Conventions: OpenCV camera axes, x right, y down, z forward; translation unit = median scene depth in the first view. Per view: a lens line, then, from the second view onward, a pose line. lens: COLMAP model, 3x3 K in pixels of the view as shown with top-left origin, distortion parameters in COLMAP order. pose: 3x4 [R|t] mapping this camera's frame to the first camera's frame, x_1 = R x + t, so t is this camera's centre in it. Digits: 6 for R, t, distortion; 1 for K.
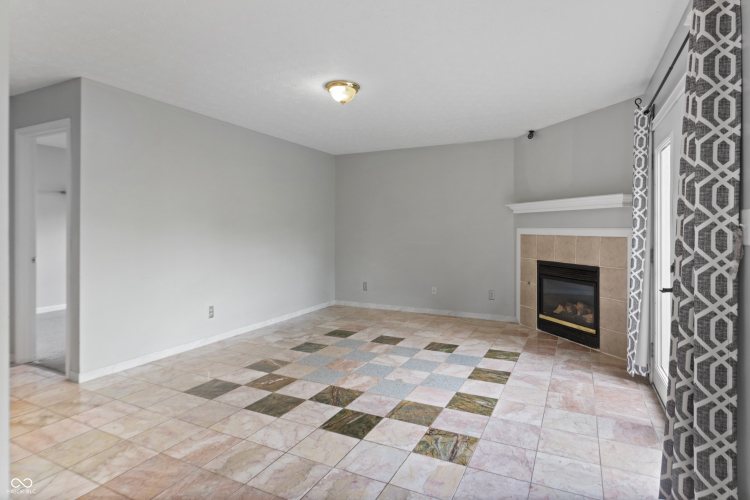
lens RADIAL K [[410.4, 0, 371.5], [0, 410.4, 228.9], [0, 0, 1]] dist [0.015956, -0.004571]
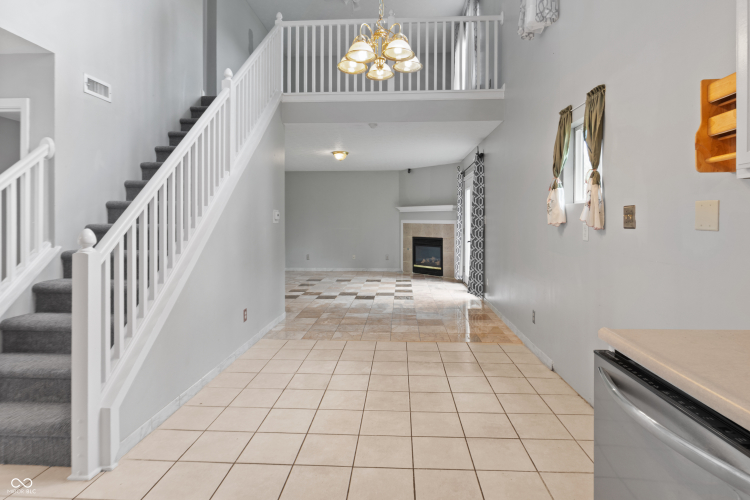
lens RADIAL K [[410.4, 0, 372.9], [0, 410.4, 220.7], [0, 0, 1]] dist [0.015956, -0.004571]
pose [[0.922974, -0.002193, 0.384857, -0.604479], [0.001996, 0.999998, 0.000911, -0.000310], [-0.384858, -0.000073, 0.922976, -0.833240]]
